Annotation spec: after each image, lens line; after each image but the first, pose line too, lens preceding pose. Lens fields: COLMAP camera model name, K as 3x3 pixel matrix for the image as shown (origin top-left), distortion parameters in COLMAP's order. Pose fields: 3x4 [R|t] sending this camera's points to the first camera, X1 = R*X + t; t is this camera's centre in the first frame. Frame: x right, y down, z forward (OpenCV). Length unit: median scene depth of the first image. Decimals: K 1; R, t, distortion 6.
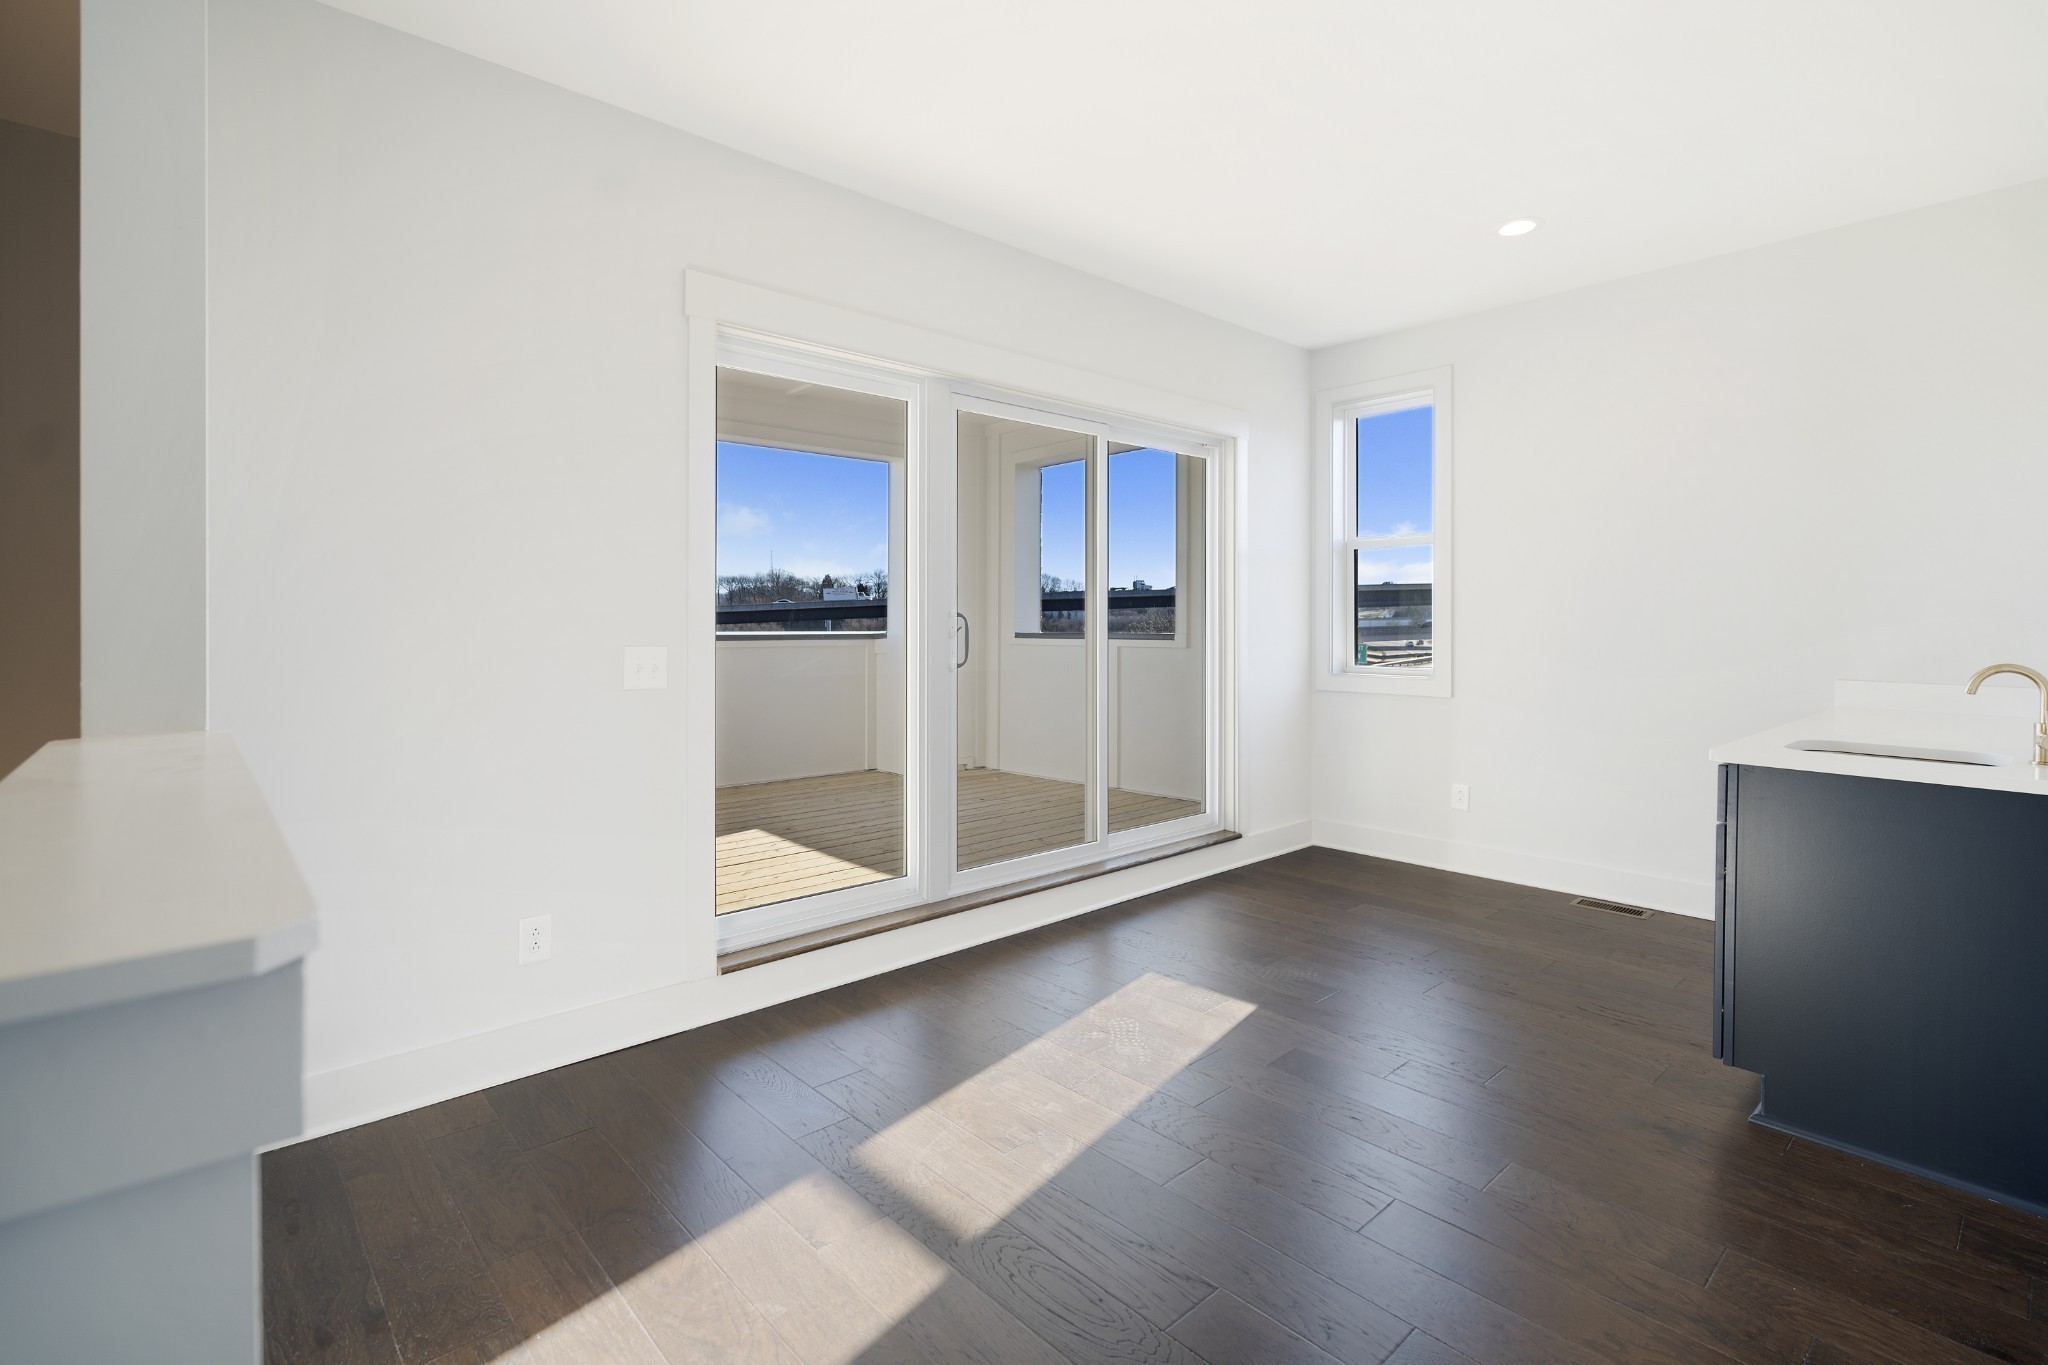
lens RADIAL K [[949.2, 0, 1019.1], [0, 949.2, 640.9], [0, 0, 1]] dist [-0.001994, -0.000175]
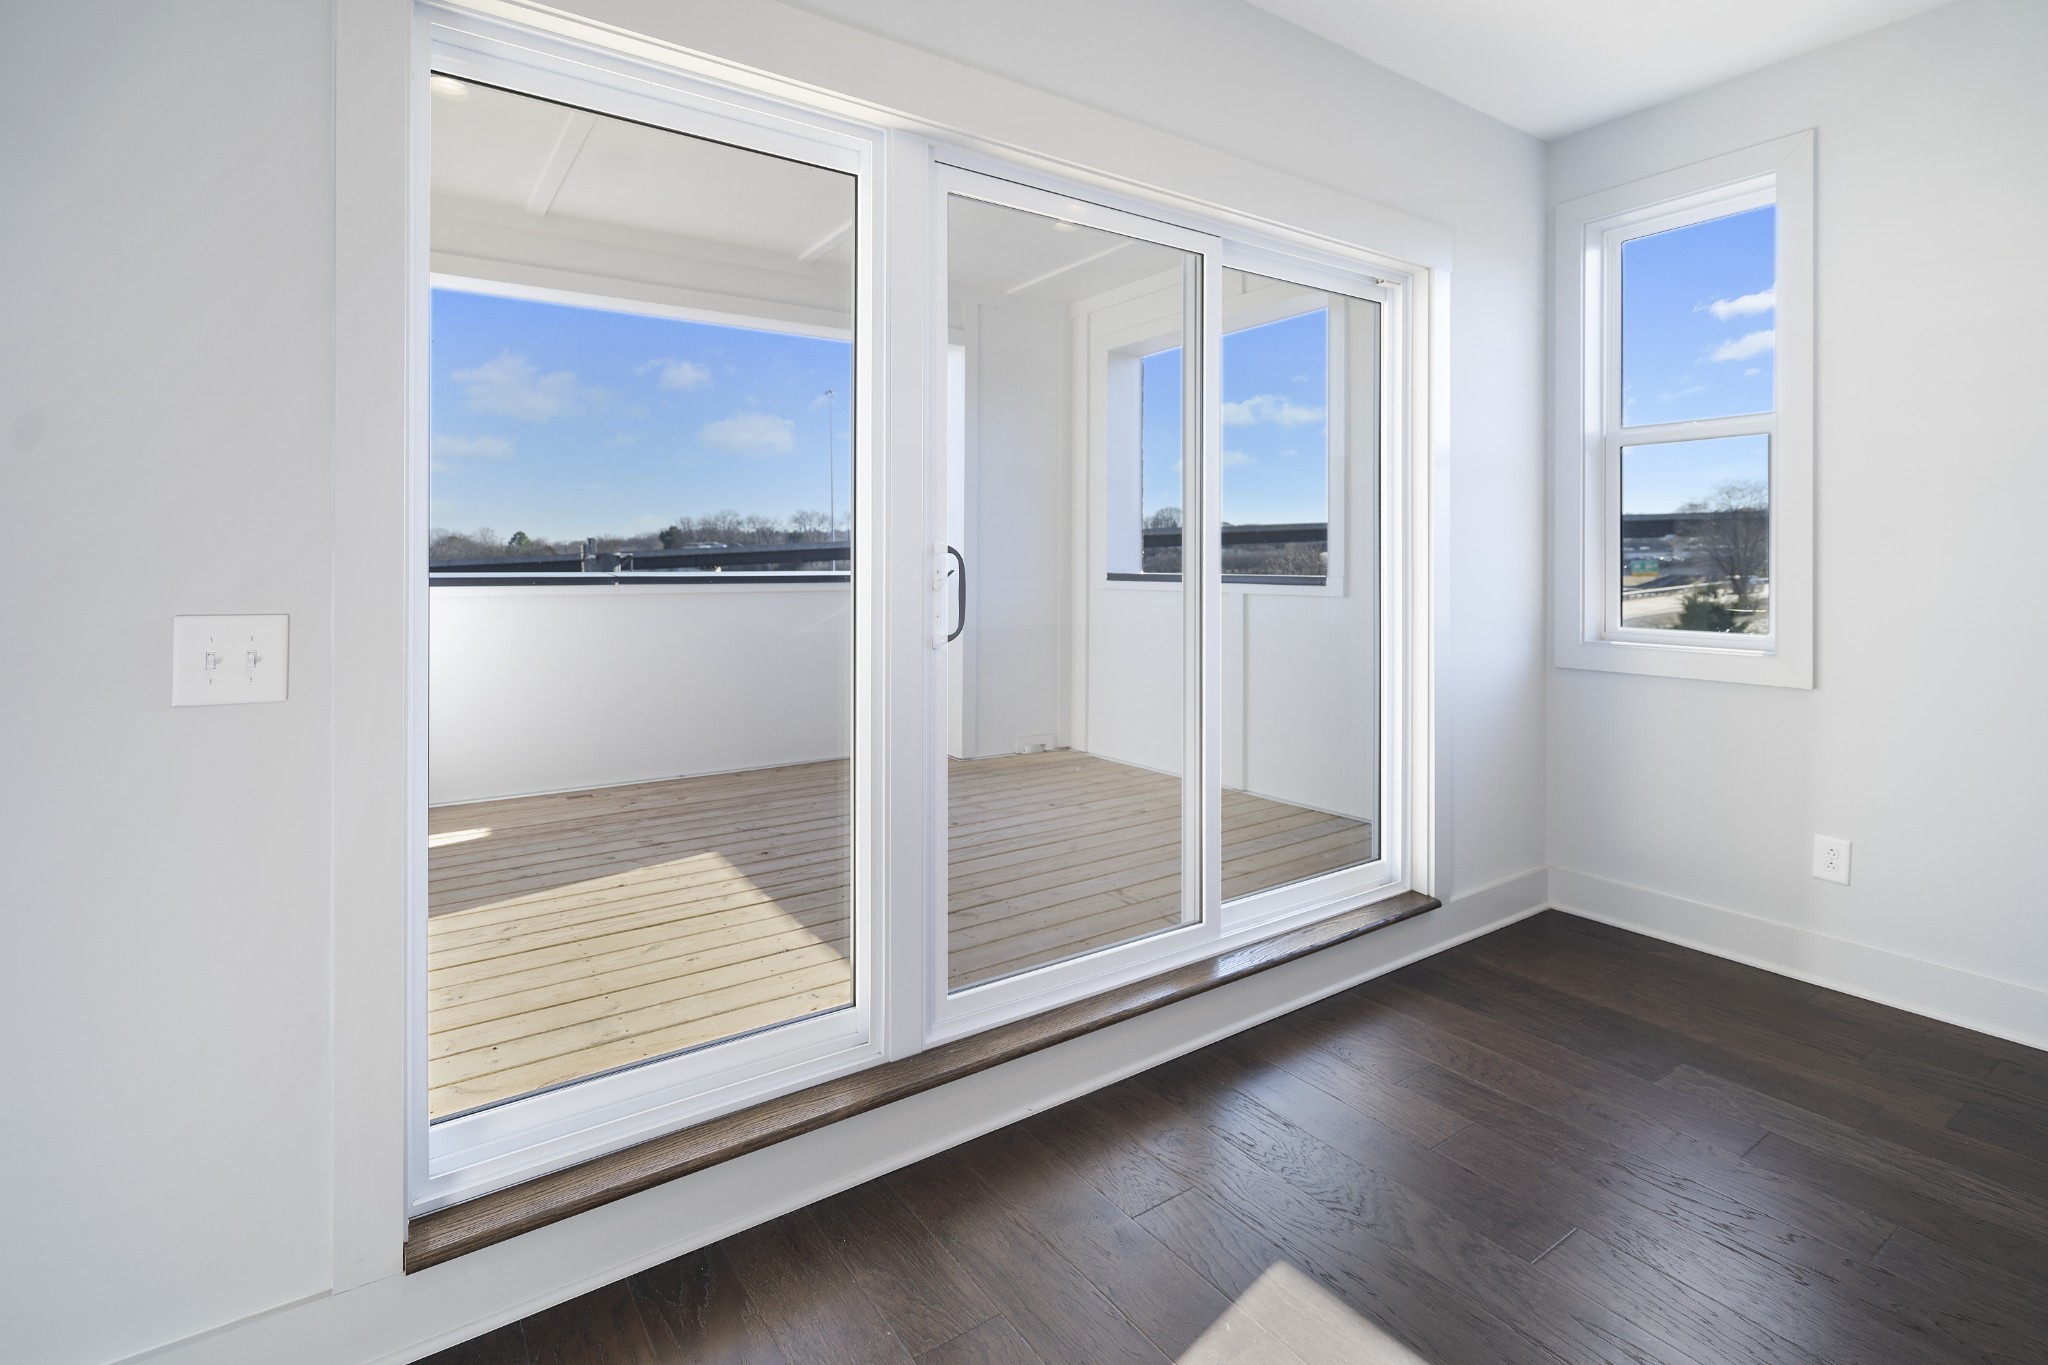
lens RADIAL K [[967.3, 0, 1030.3], [0, 967.3, 570.8], [0, 0, 1]] dist [-0.001296, -0.000493]
pose [[0.992394, 0.001791, -0.123093, 0.044307], [-0.002539, 0.999979, -0.005918, -0.009080], [0.123080, 0.006186, 0.992377, 0.334159]]
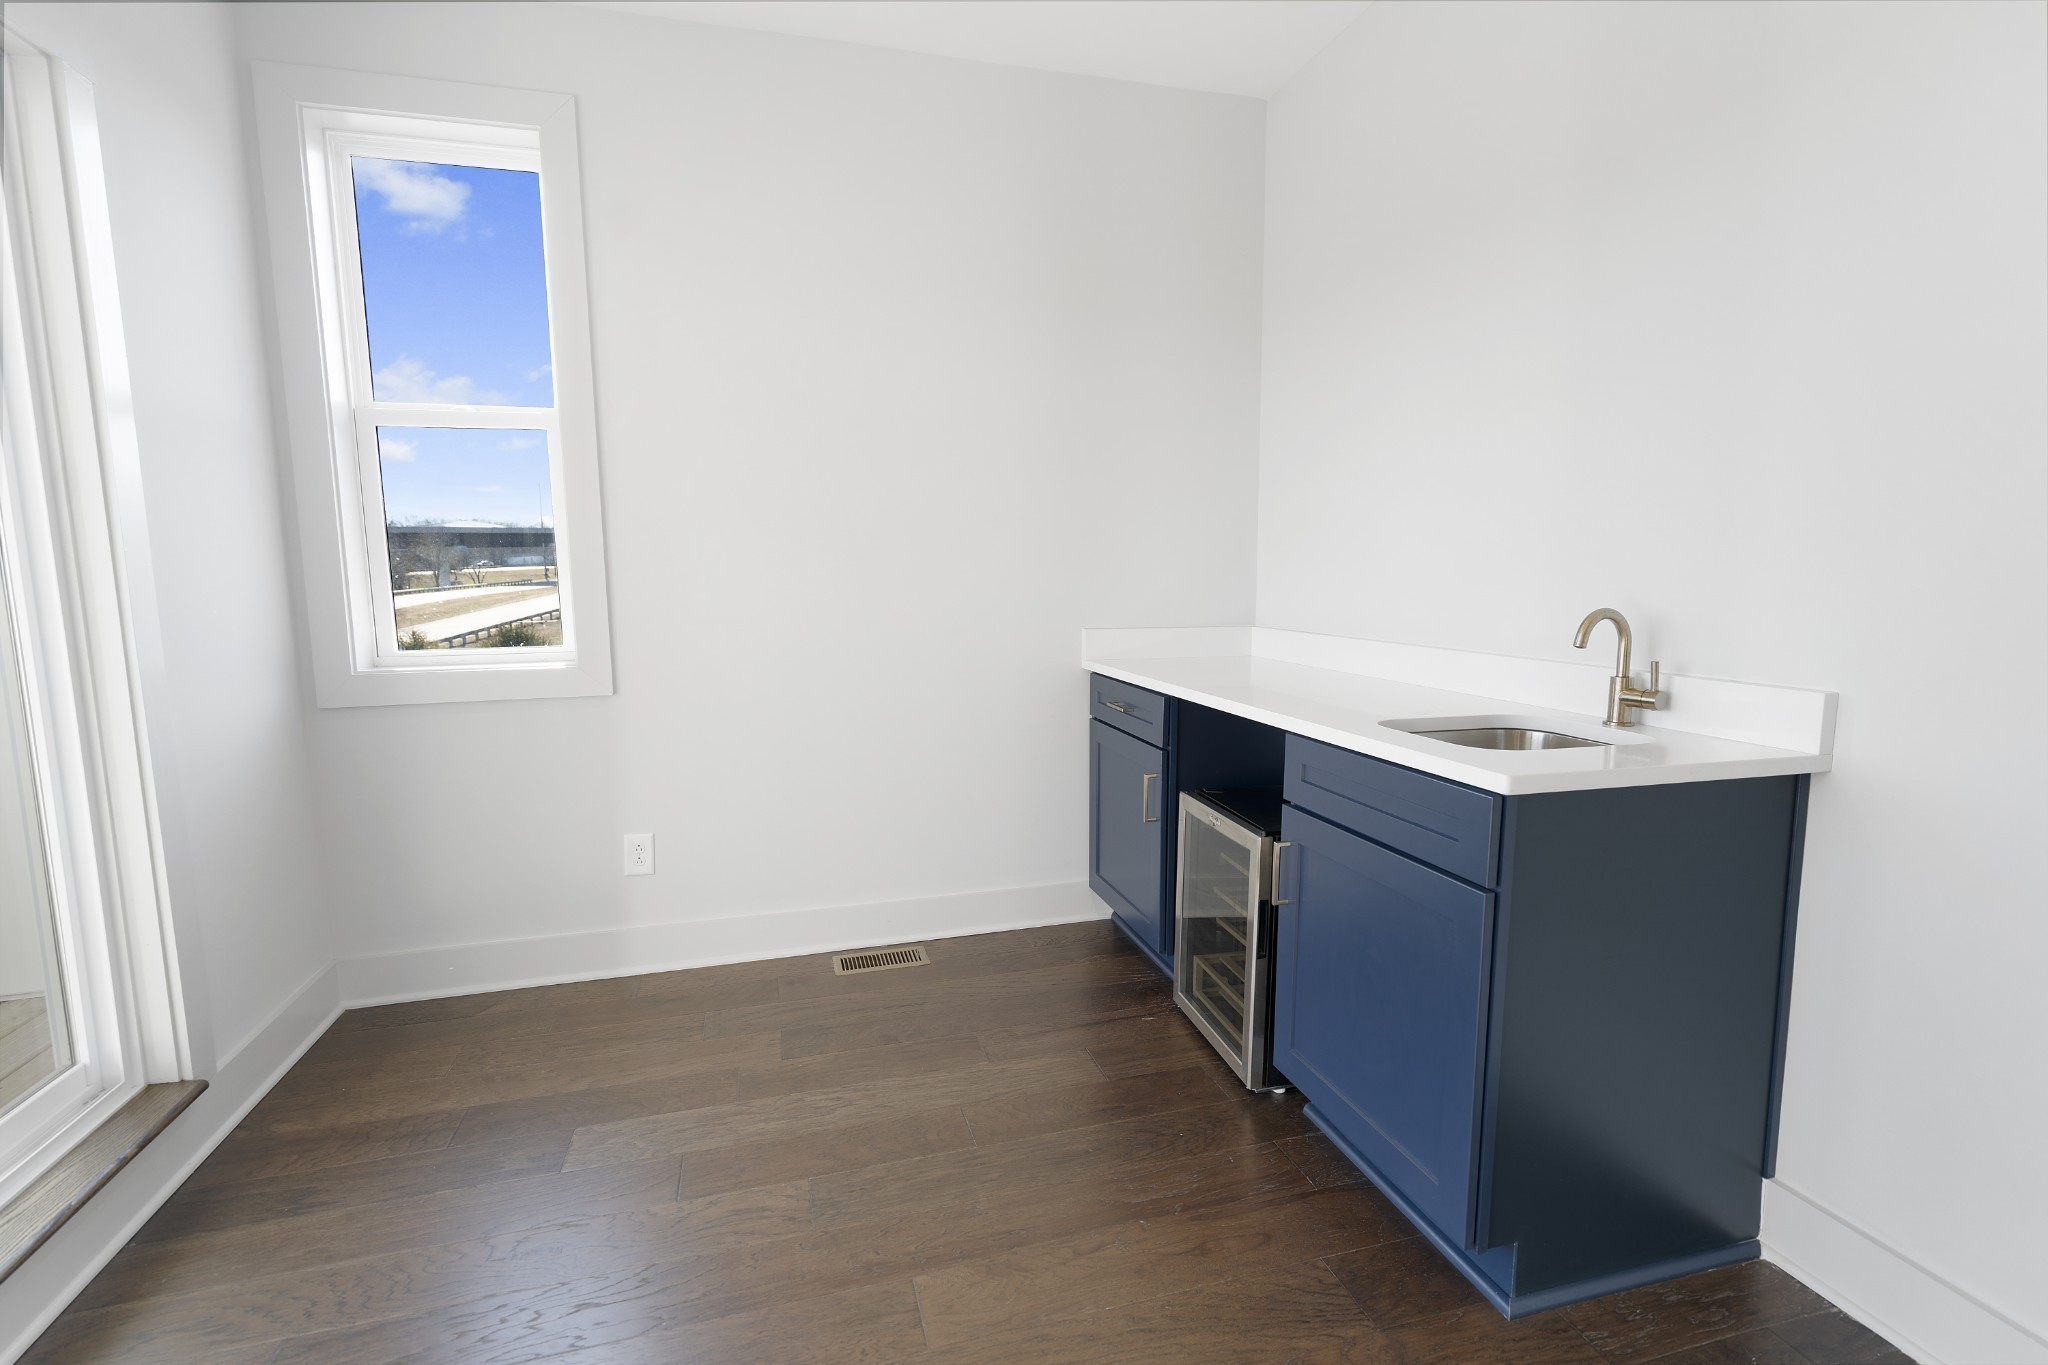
lens RADIAL K [[933.2, 0, 1028.5], [0, 933.2, 687.1], [0, 0, 1]] dist [-0.002211, -0.000235]
pose [[0.429403, -0.116588, 0.895556, 0.042489], [0.018418, 0.992556, 0.120385, -0.011216], [-0.902925, -0.035199, 0.428354, 0.501978]]
